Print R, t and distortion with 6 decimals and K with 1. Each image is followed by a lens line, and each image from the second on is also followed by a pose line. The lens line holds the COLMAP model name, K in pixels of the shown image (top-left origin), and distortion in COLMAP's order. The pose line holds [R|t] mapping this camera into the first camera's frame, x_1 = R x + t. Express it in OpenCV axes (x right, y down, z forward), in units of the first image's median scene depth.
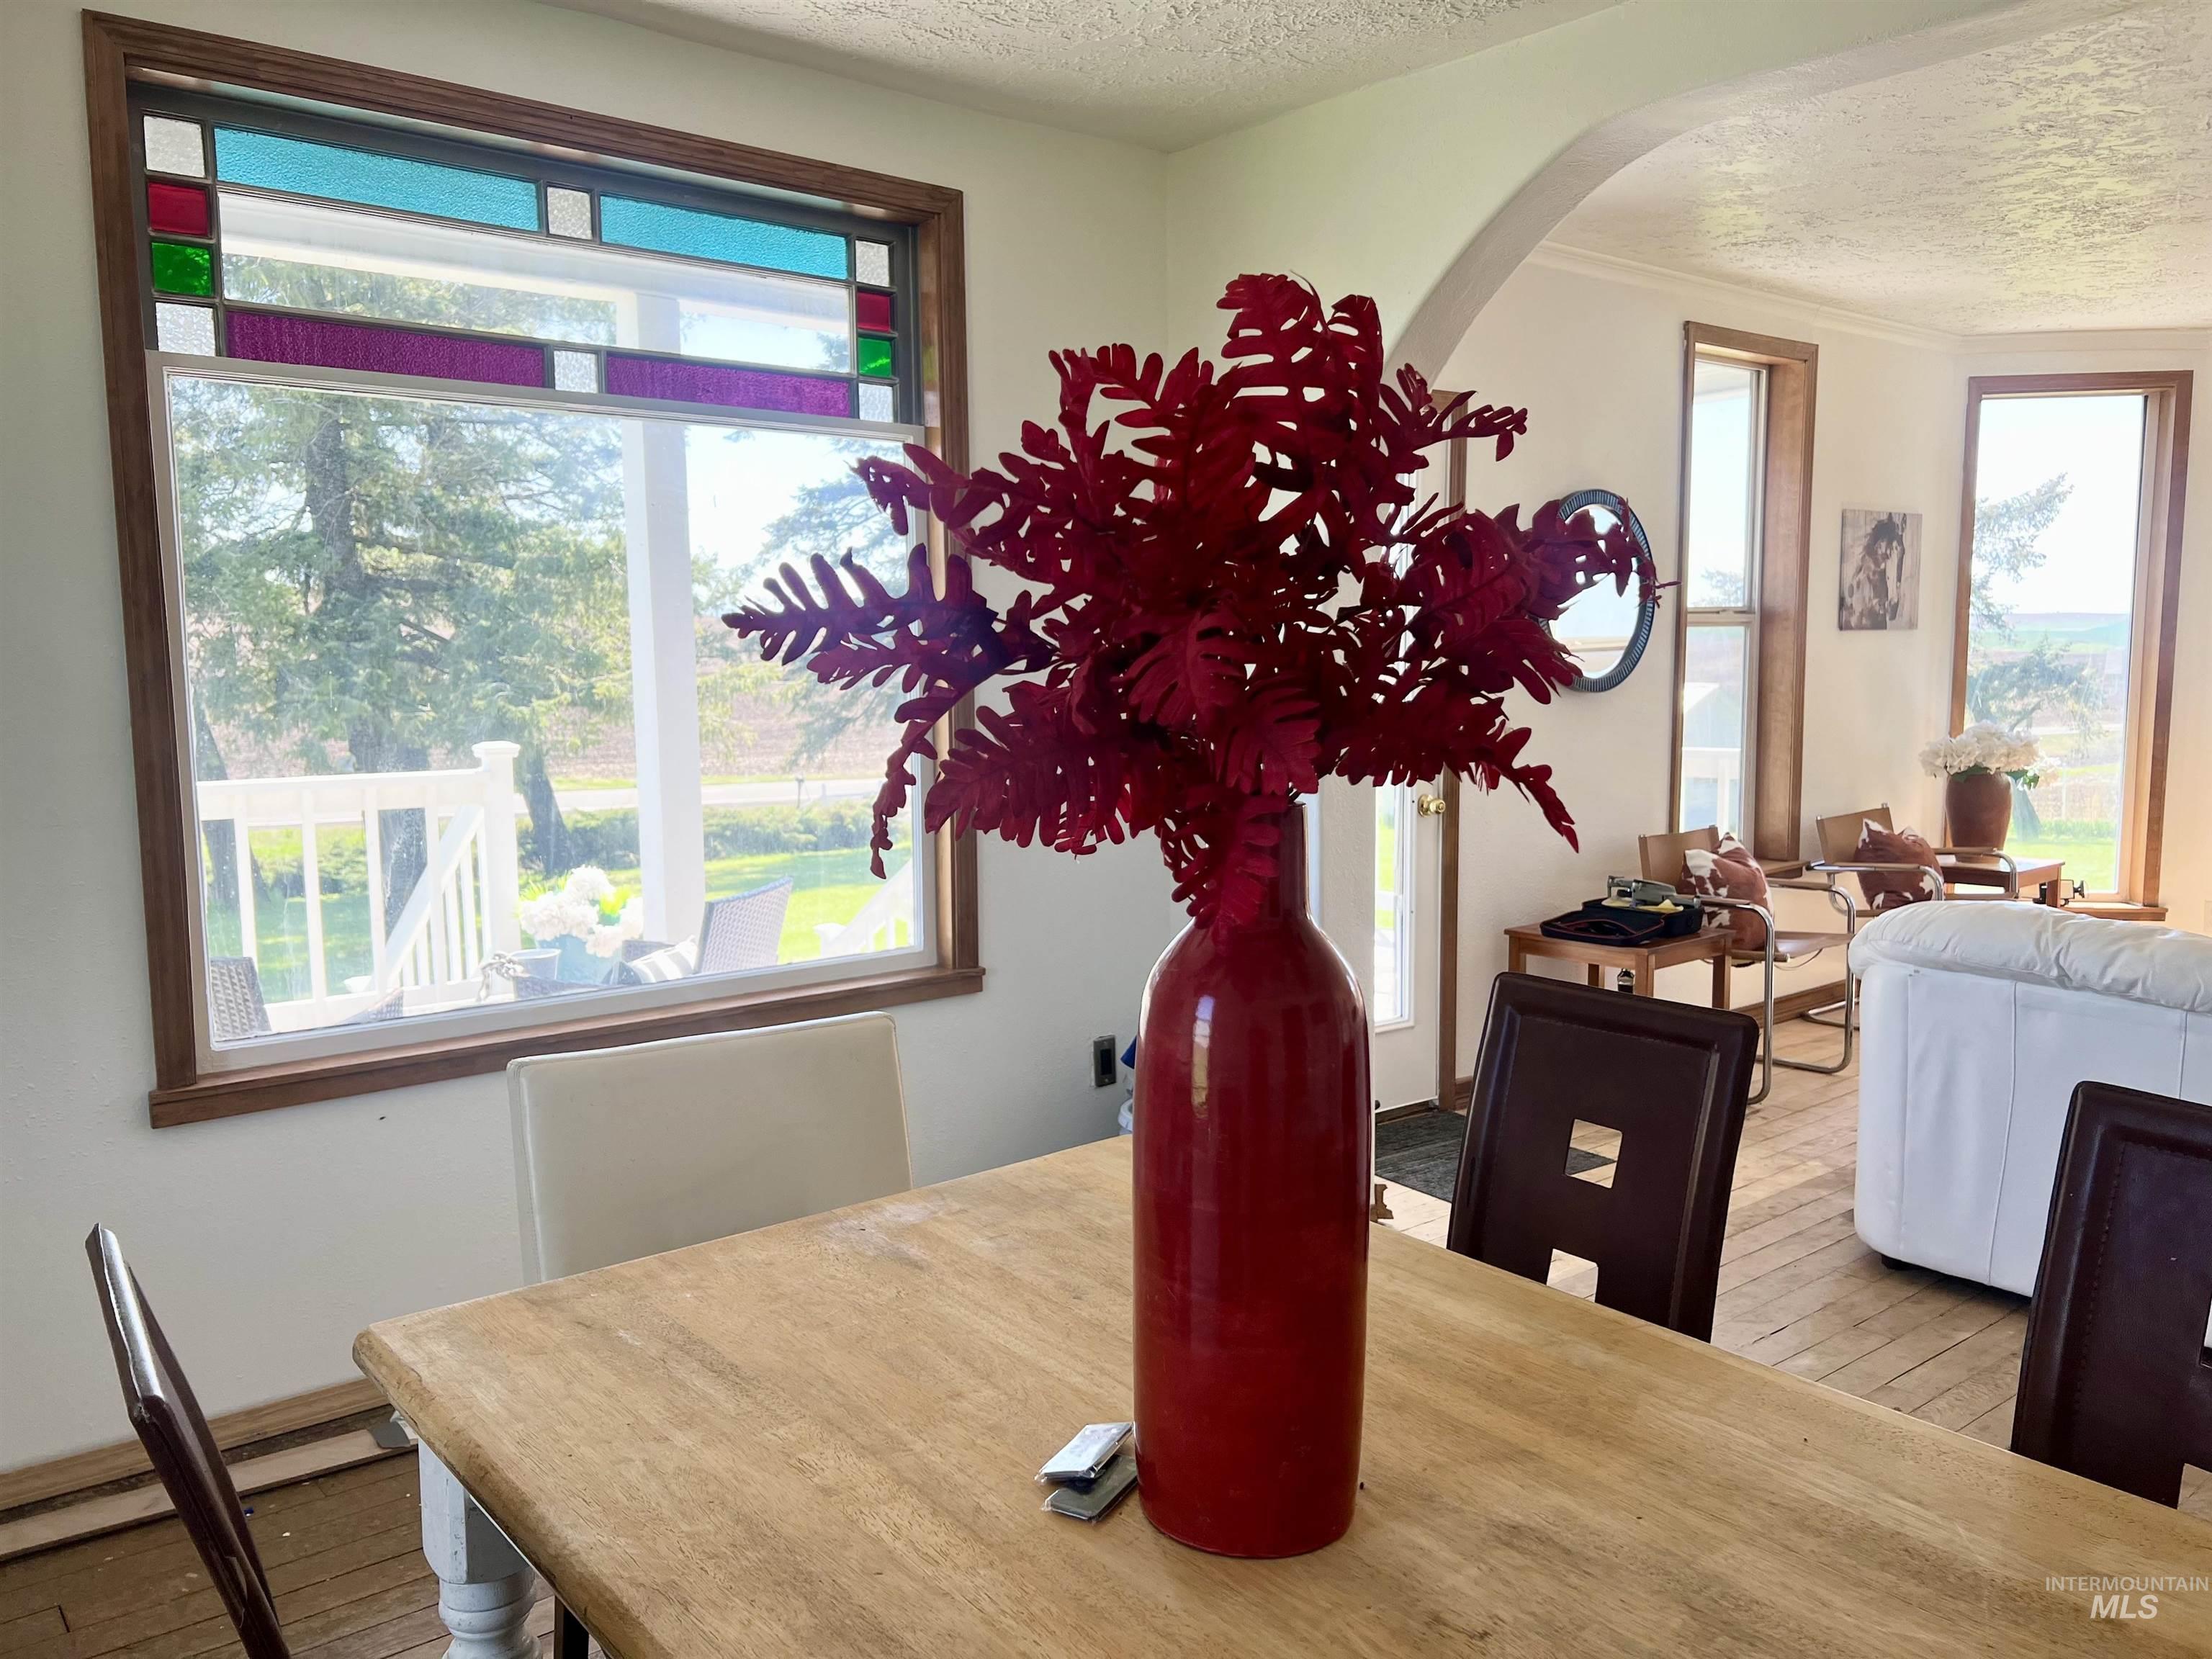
lens RADIAL K [[1668.2, 0, 1109.4], [0, 1668.2, 826.7], [0, 0, 1]] dist [0.046080, -0.002510]
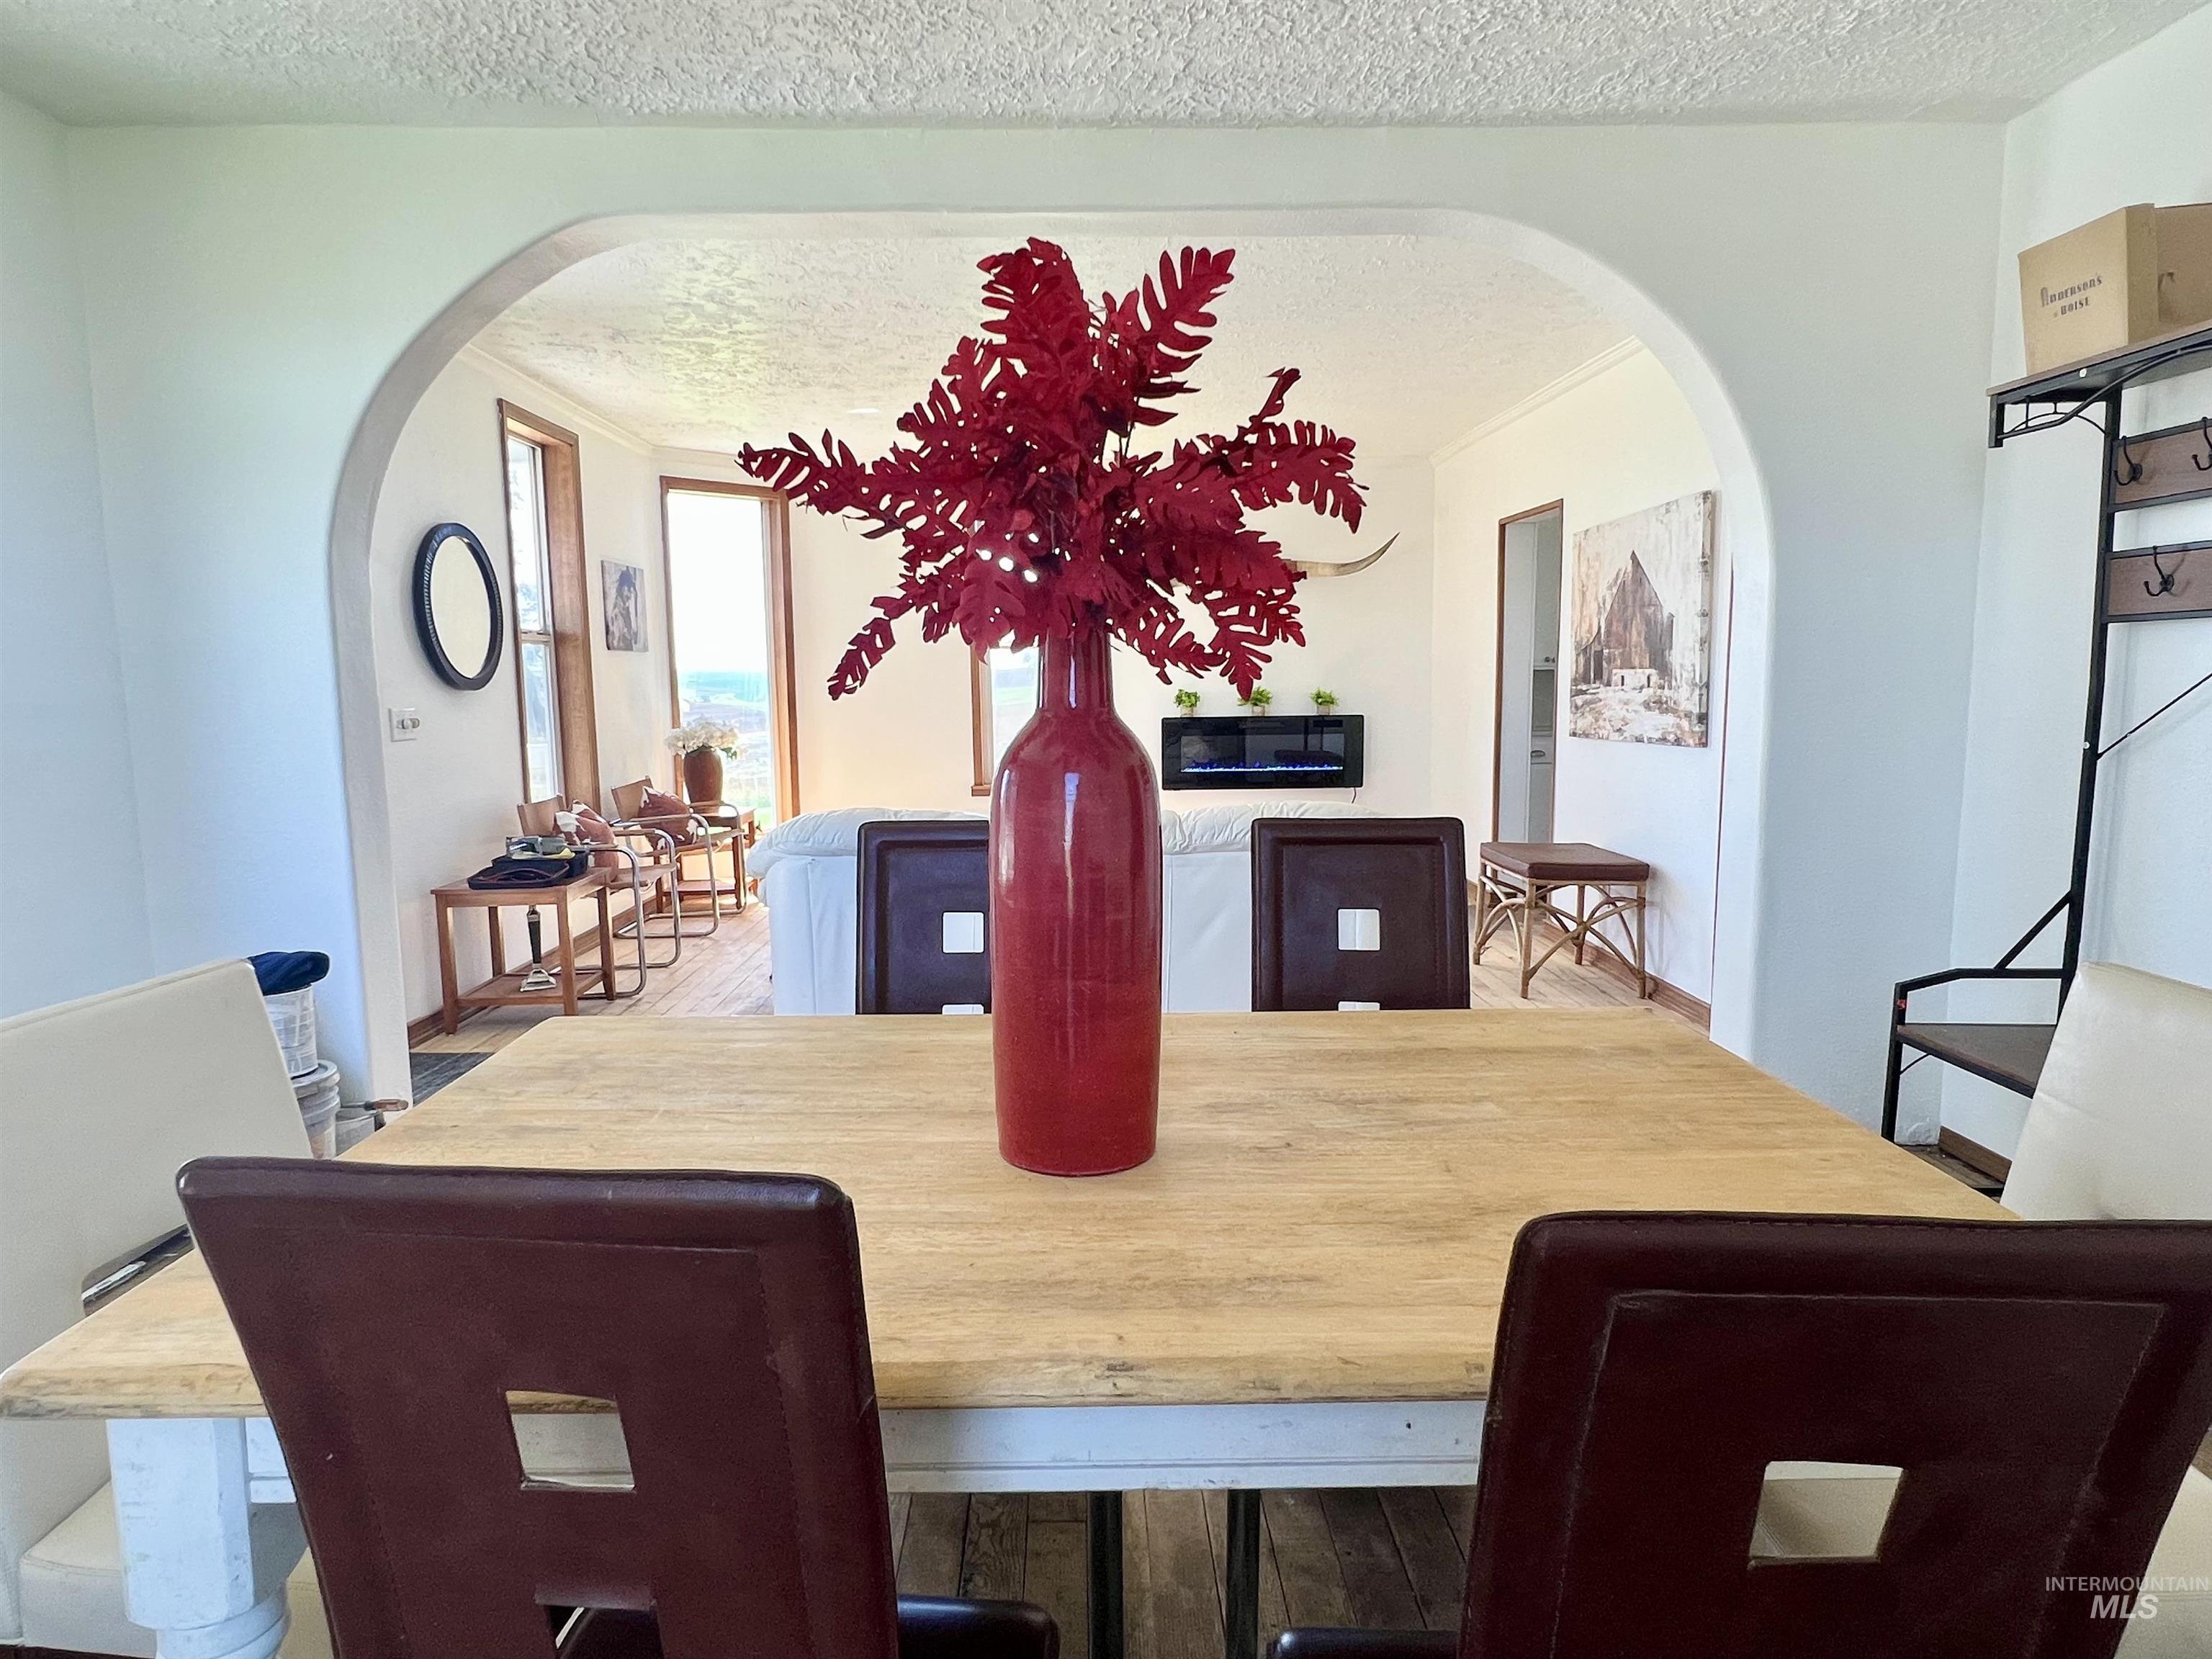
lens RADIAL K [[1263.6, 0, 1094.7], [0, 1263.6, 835.6], [0, 0, 1]] dist [-0.005120, -0.000436]
pose [[0.627652, -0.099157, 0.772153, -0.126550], [0.093870, 0.994258, 0.051375, 0.017783], [-0.772814, 0.040236, 0.633356, 0.060352]]
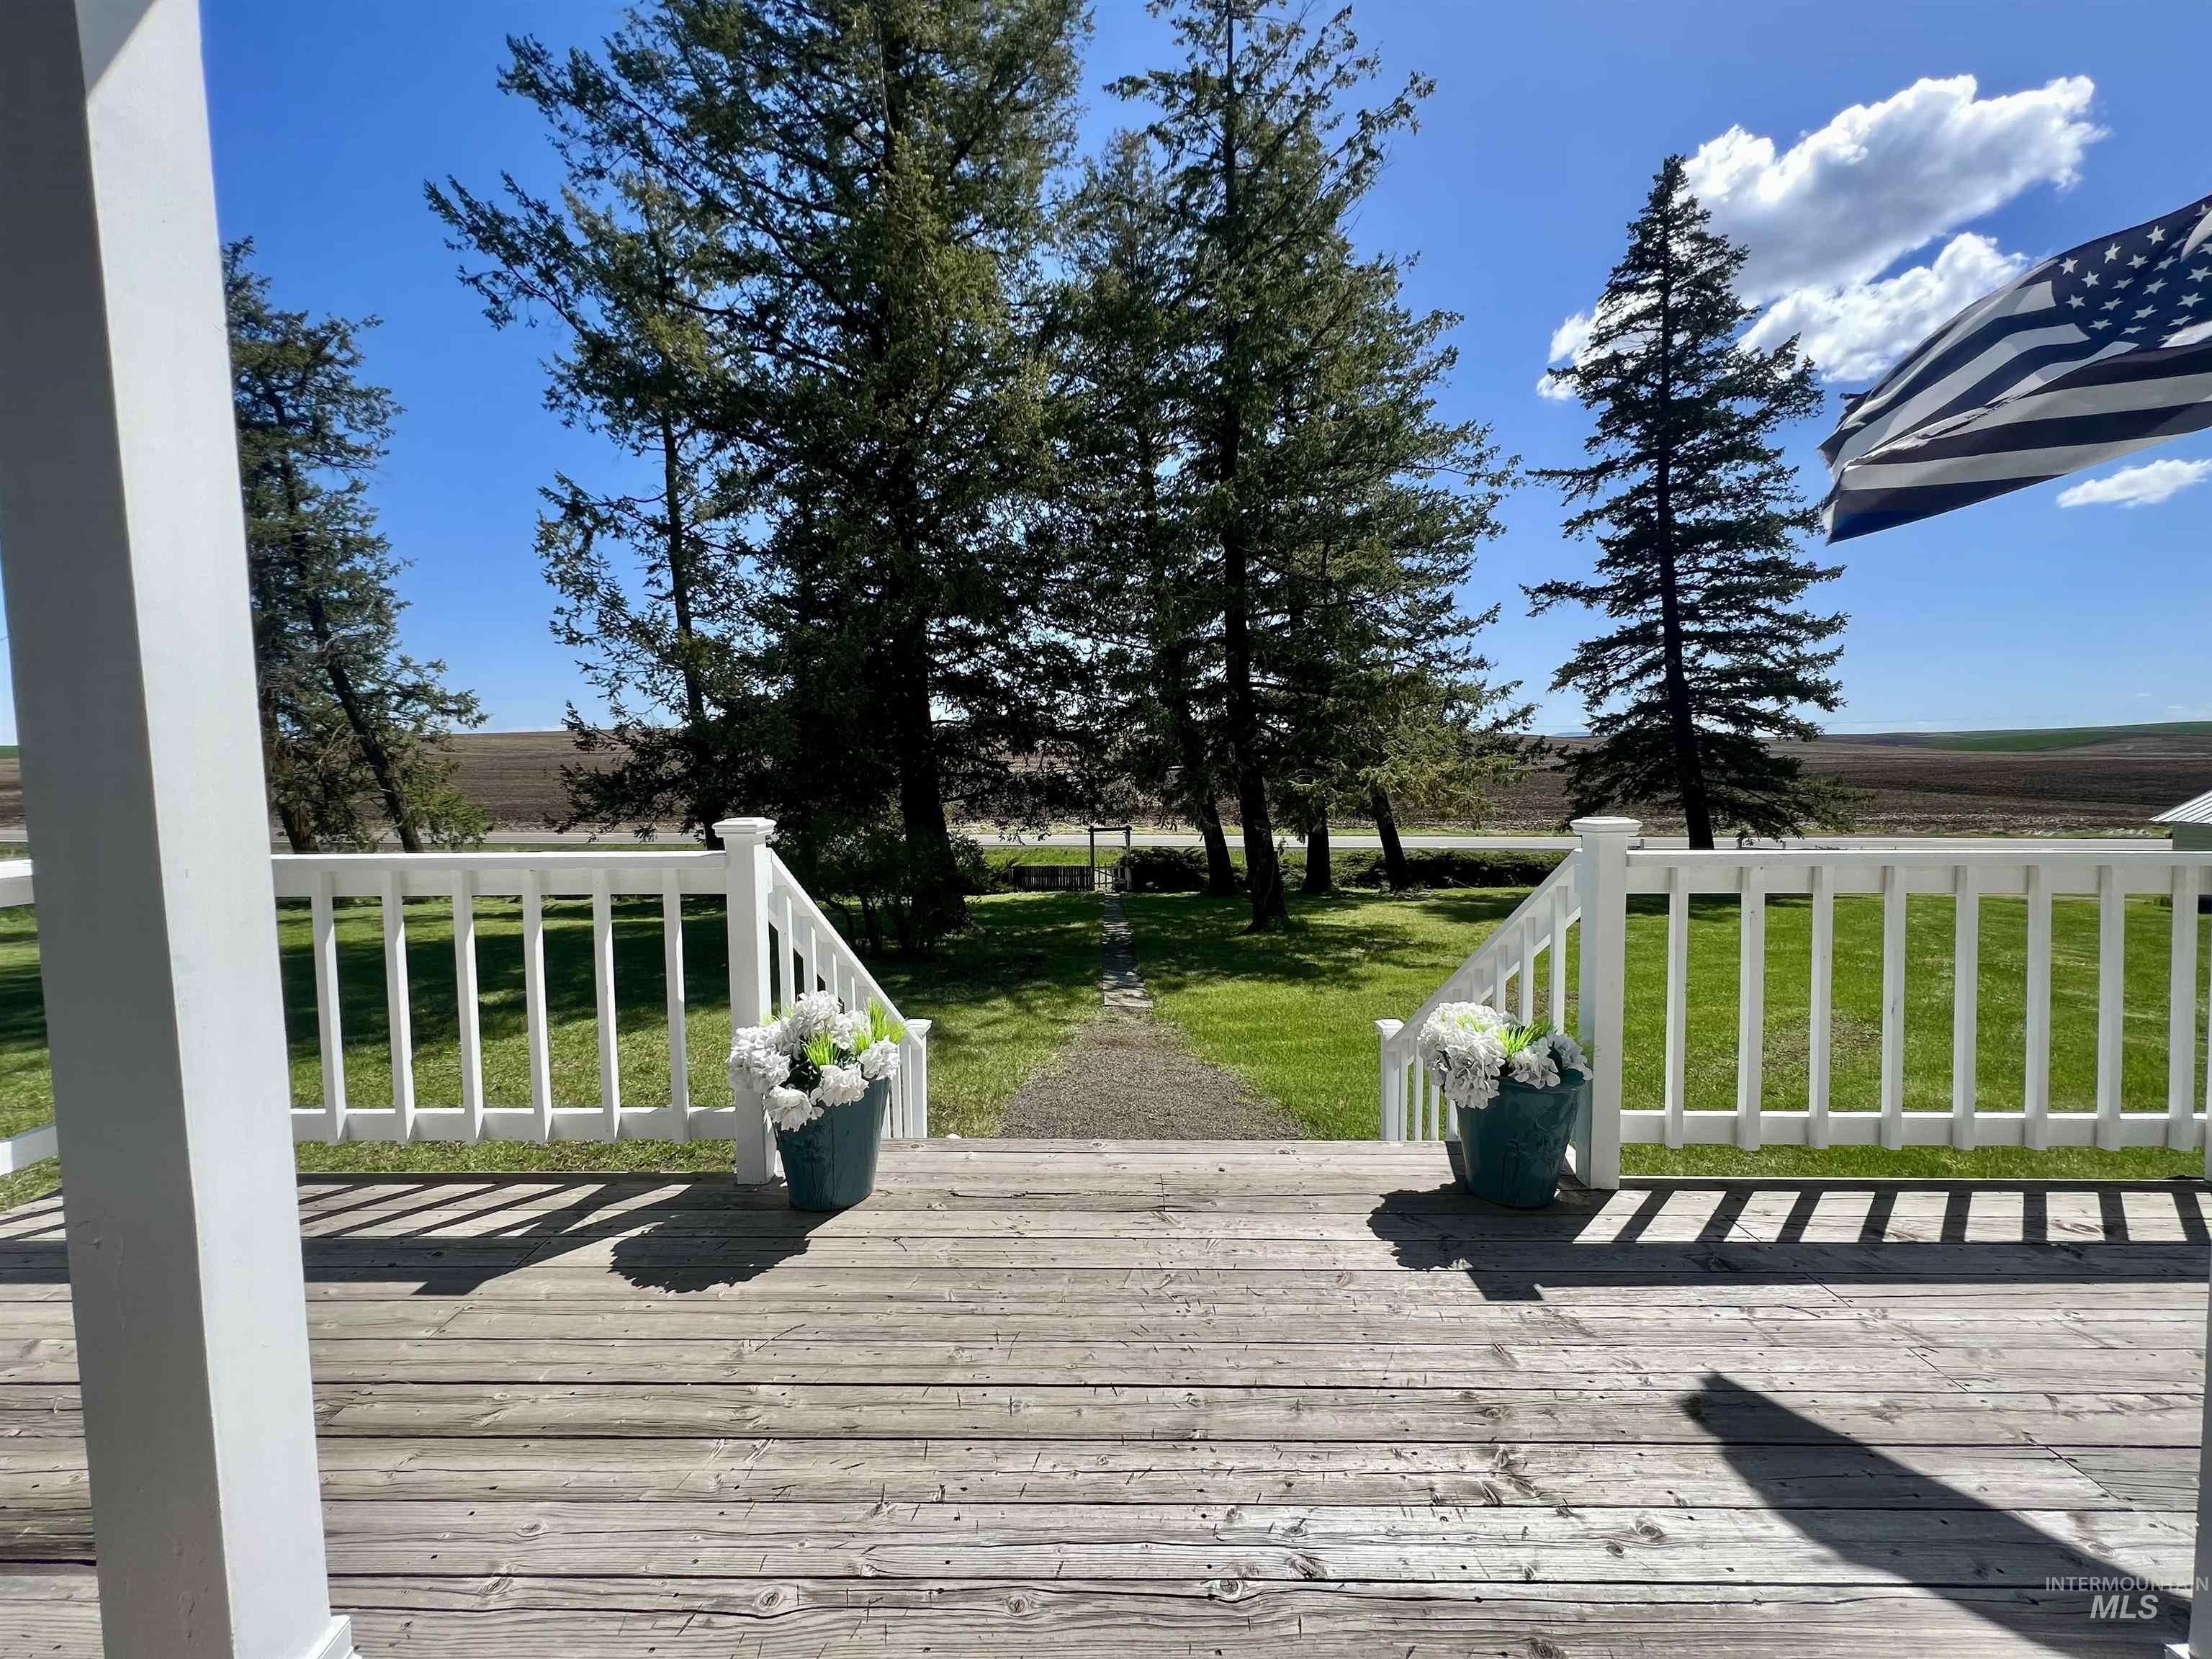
lens RADIAL K [[877.8, 0, 1108.0], [0, 877.8, 828.3], [0, 0, 1]] dist [-0.009330, -0.000161]
pose [[0.762876, 0.044161, -0.645035, 0.034600], [-0.060366, 0.998172, -0.003056, -0.056418], [0.643720, 0.041269, 0.764147, 0.842549]]
